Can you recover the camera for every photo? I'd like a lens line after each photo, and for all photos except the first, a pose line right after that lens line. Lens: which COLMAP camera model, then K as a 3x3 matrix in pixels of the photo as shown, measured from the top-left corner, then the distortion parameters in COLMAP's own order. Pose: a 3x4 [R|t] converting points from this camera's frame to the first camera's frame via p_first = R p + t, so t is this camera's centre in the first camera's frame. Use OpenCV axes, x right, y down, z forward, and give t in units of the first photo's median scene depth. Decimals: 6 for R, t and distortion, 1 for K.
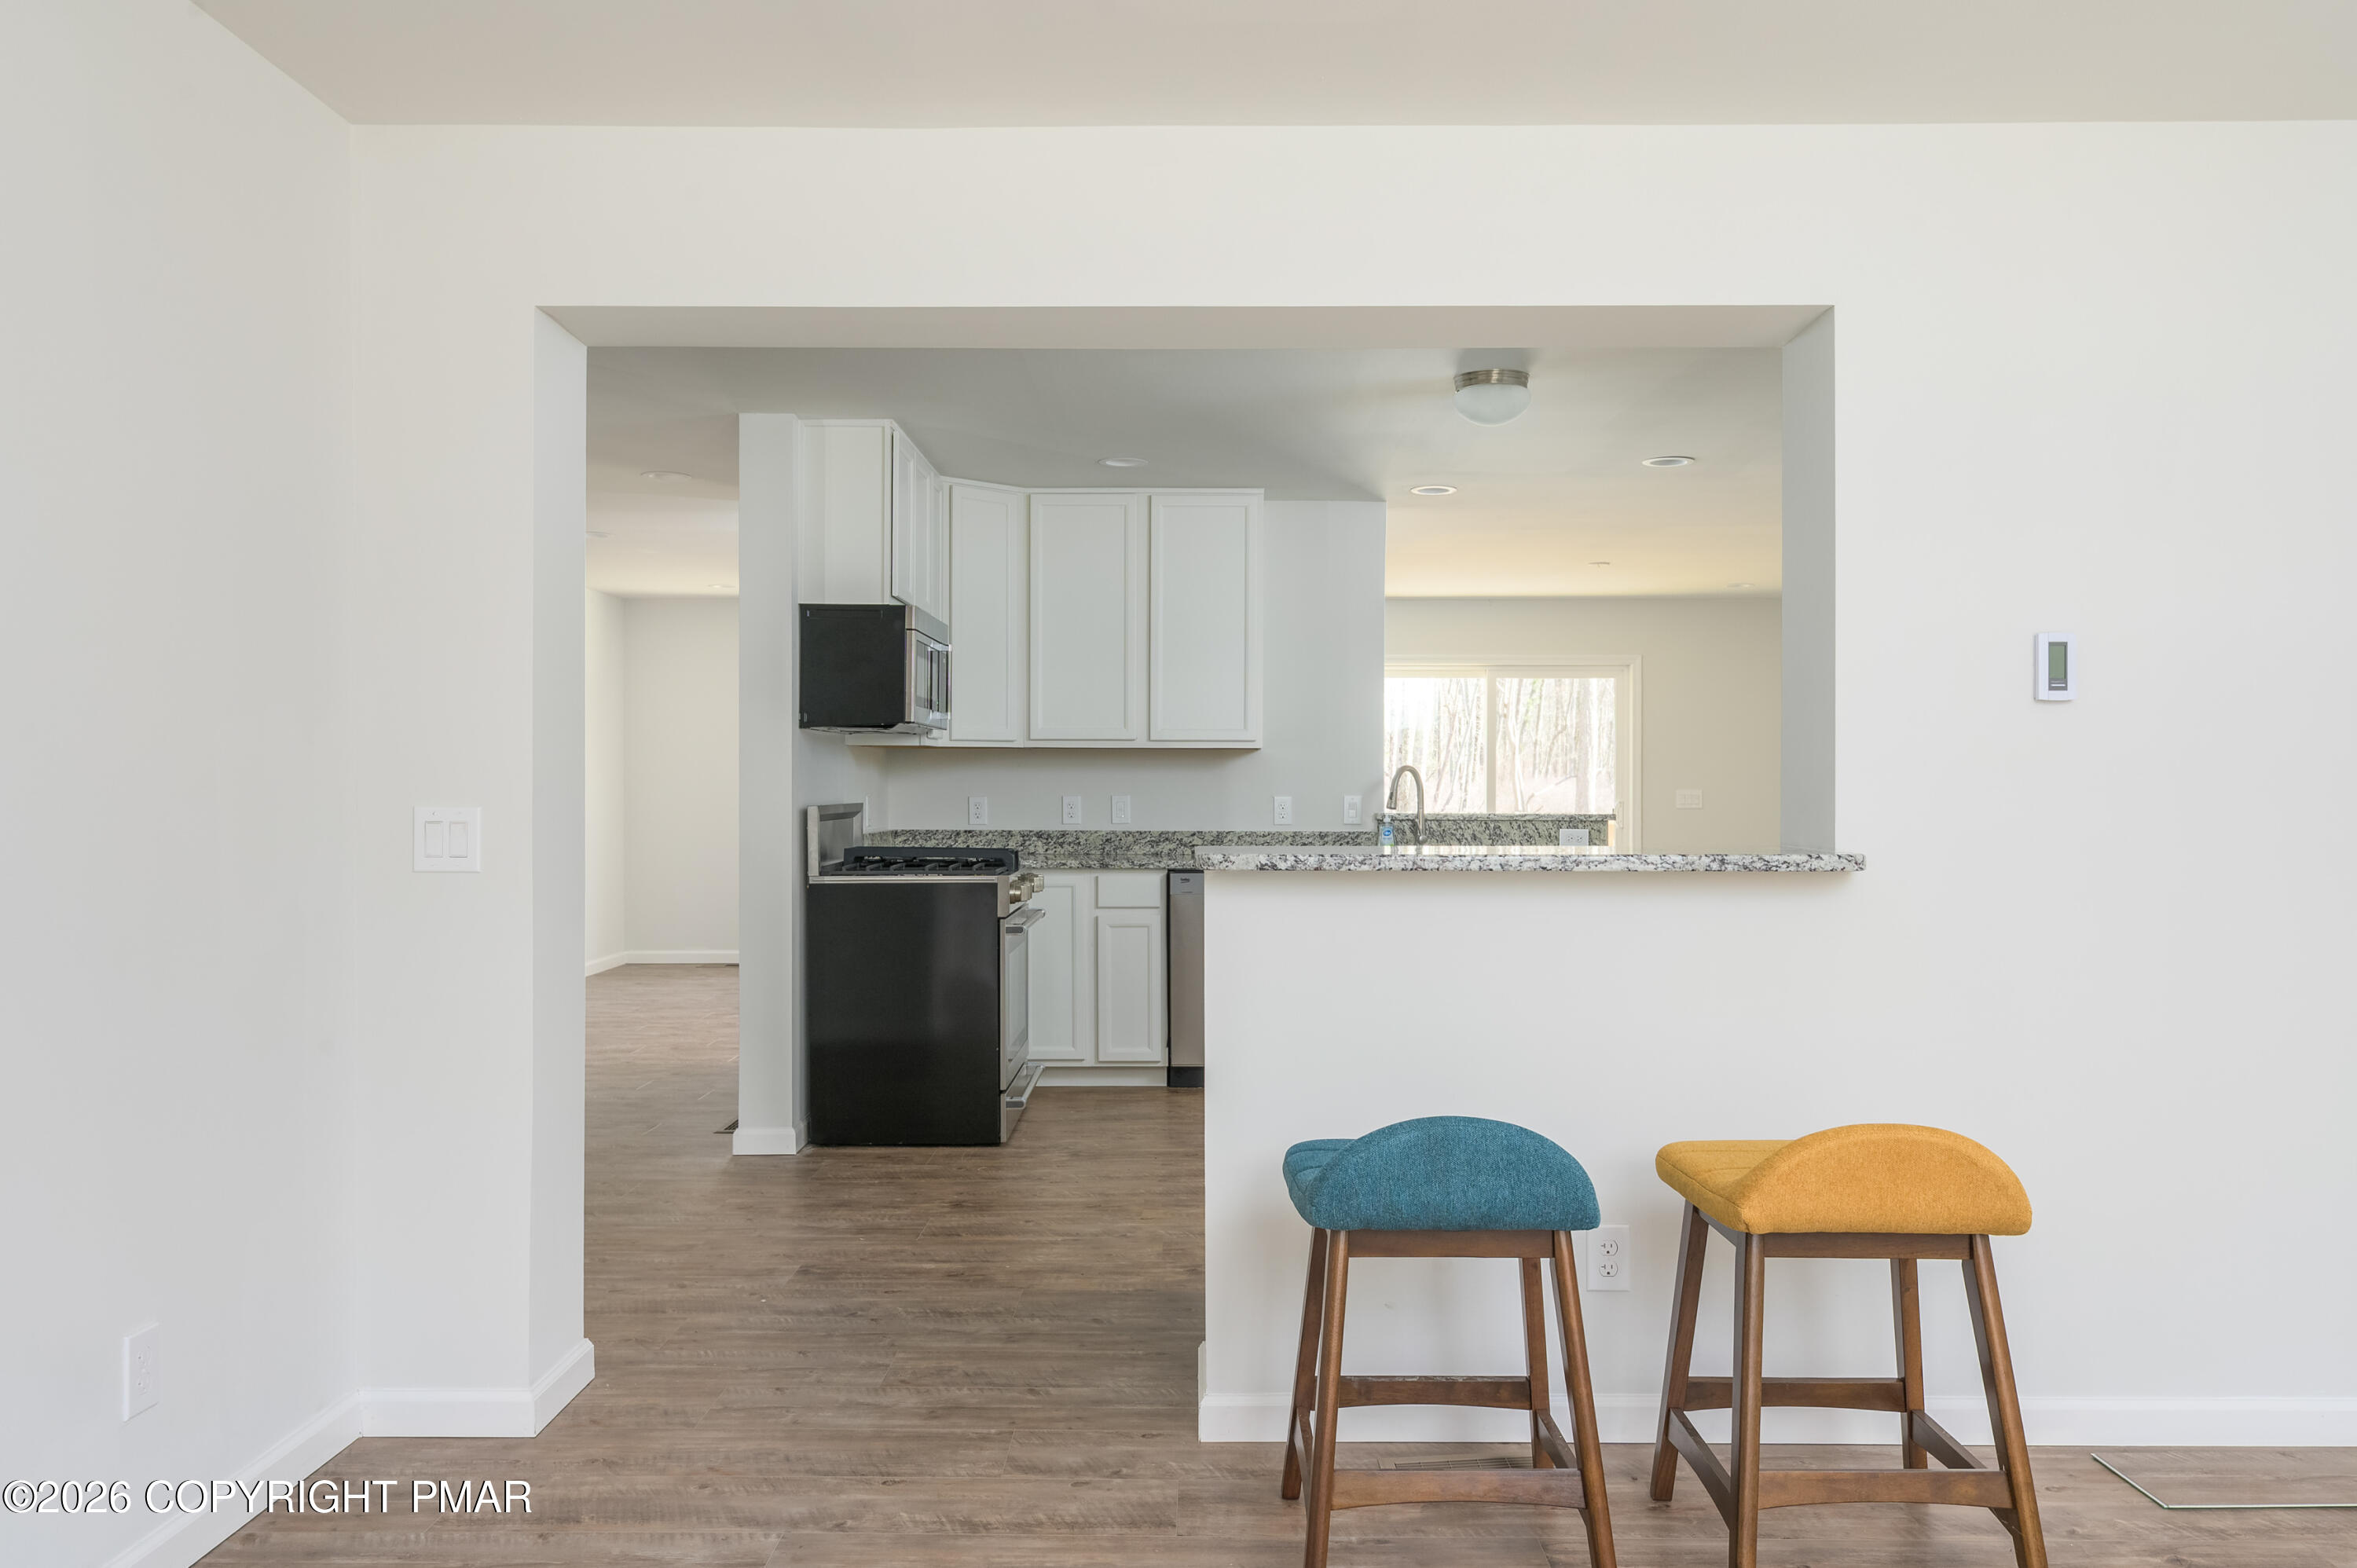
lens RADIAL K [[1713.9, 0, 1182.7], [0, 1713.9, 789.0], [0, 0, 1]] dist [0.010668, 0.001383]
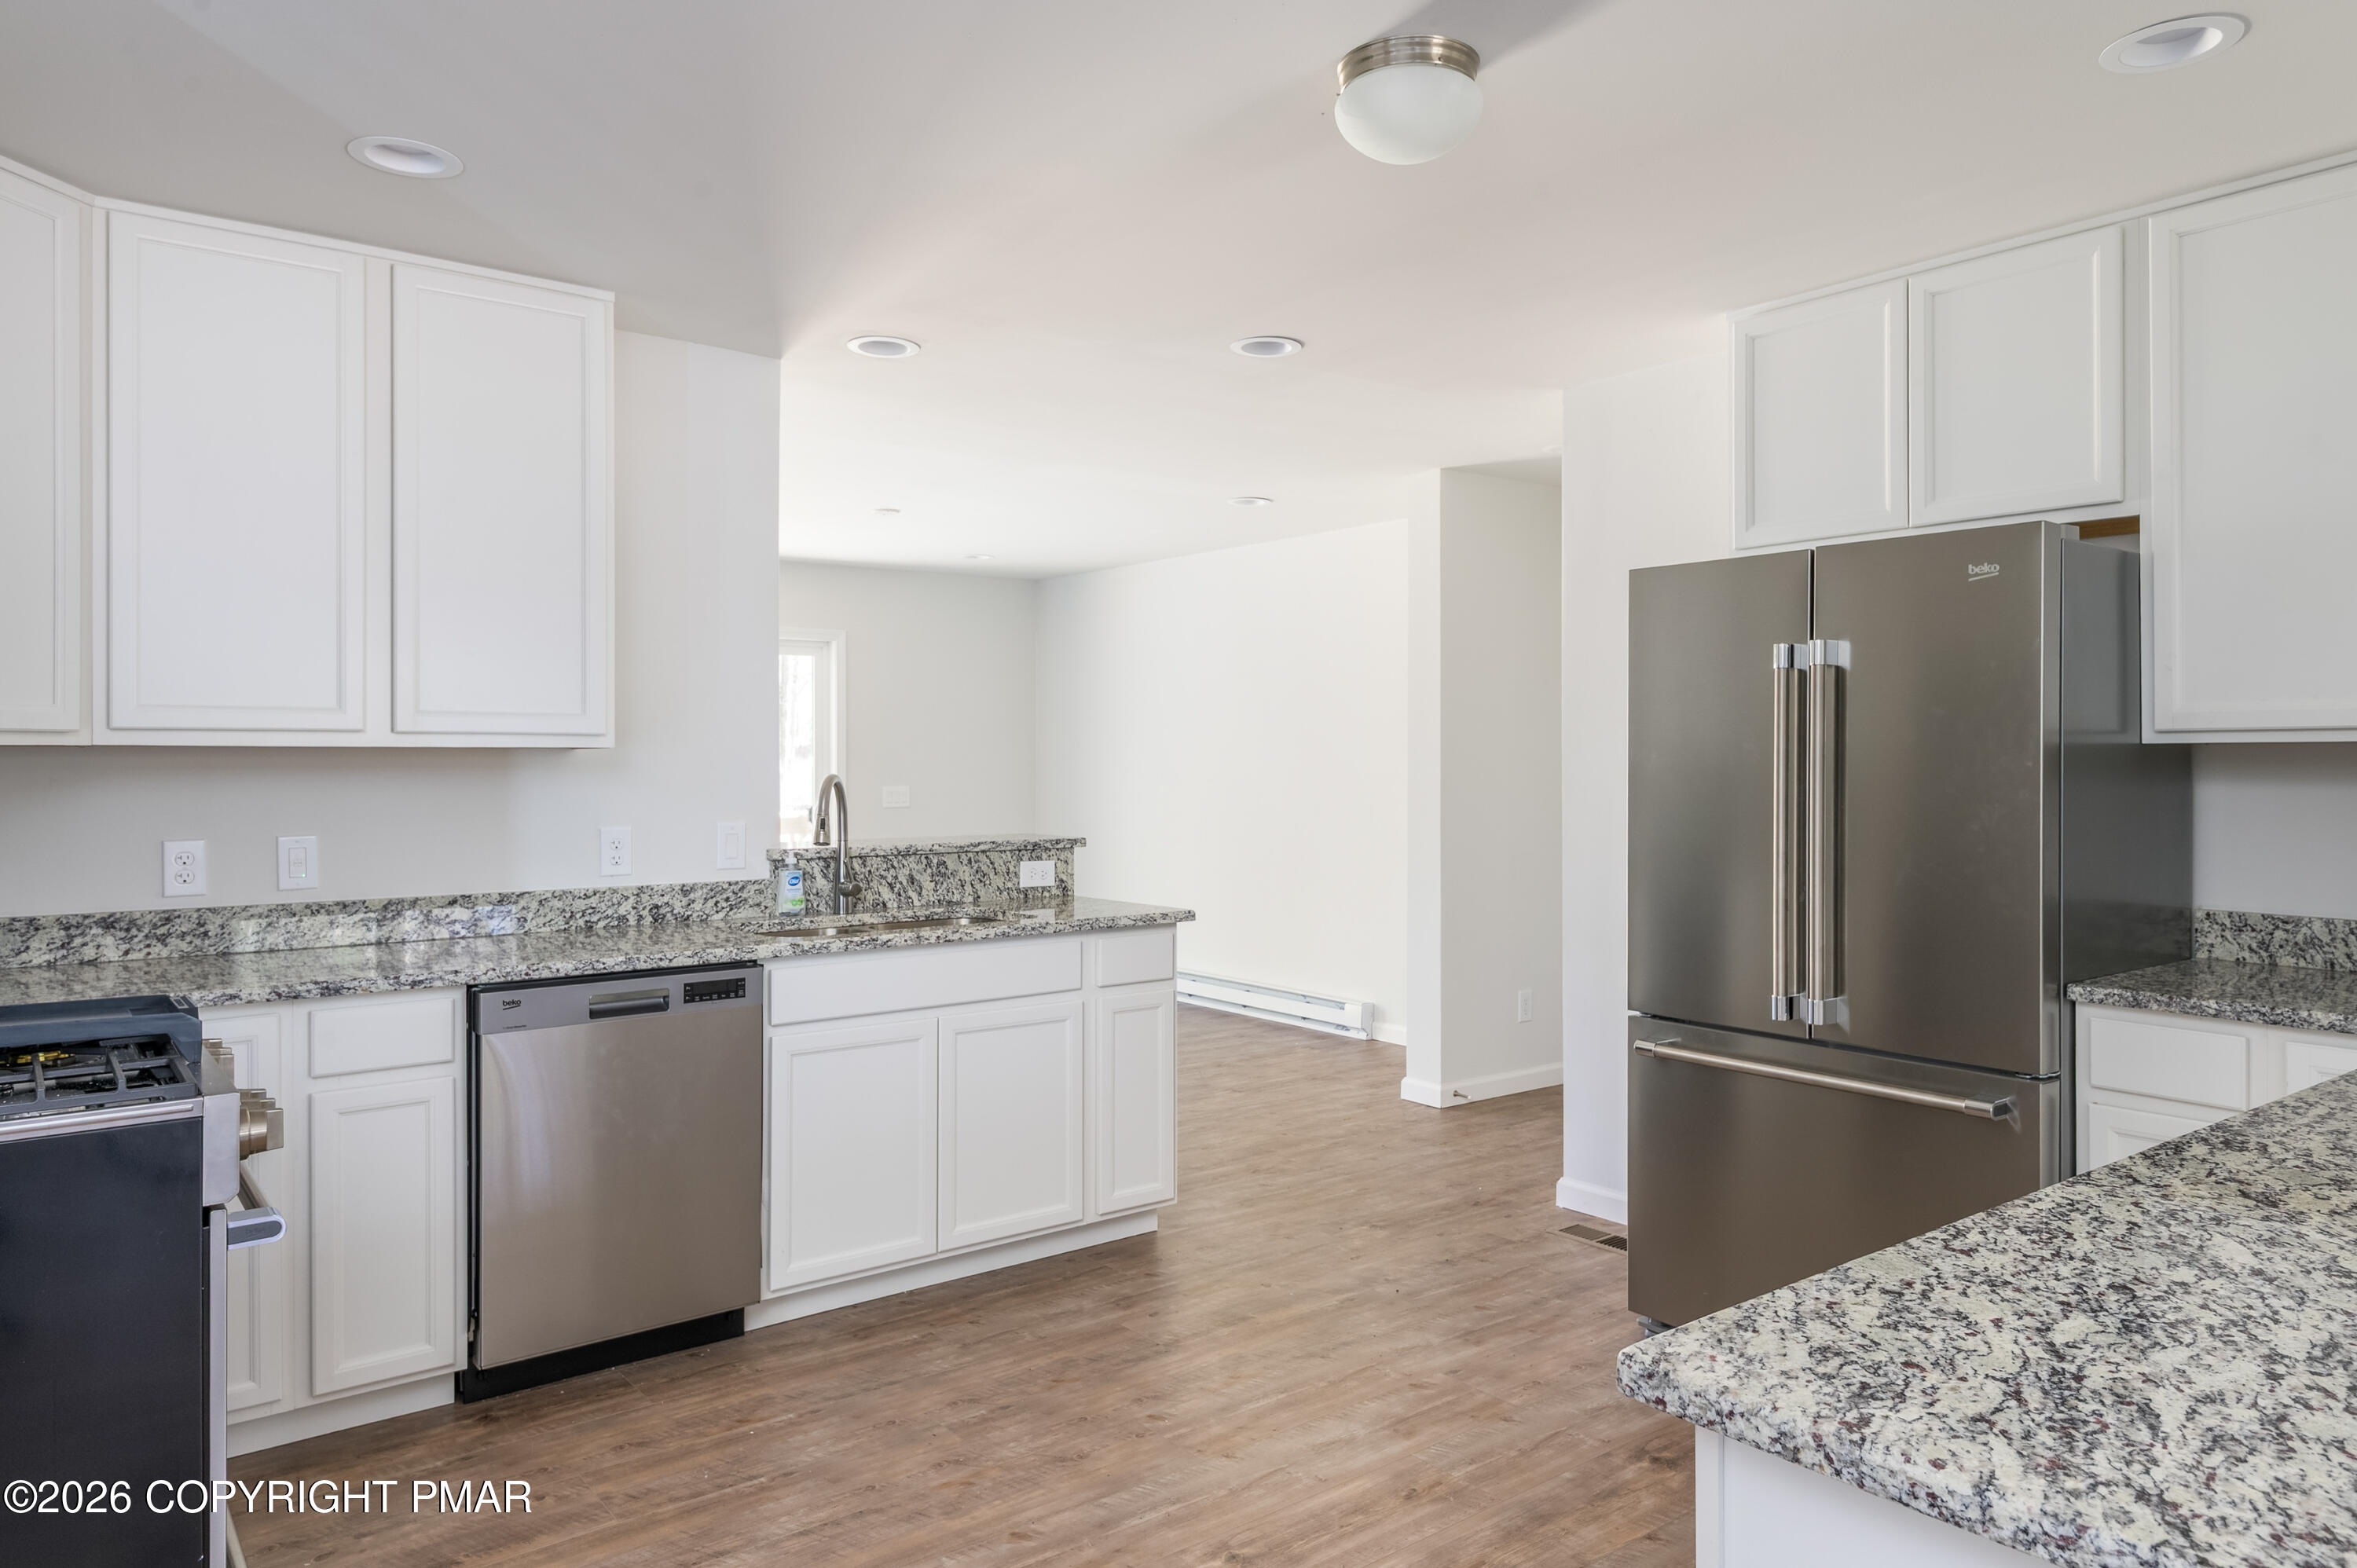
lens RADIAL K [[1517.9, 0, 1177.7], [0, 1517.9, 760.9], [0, 0, 1]] dist [0.036047, -0.001245]
pose [[0.788942, -0.003572, 0.614458, -0.124290], [0.005880, 0.999981, -0.001737, -0.018379], [-0.614440, 0.004983, 0.788948, 0.507919]]
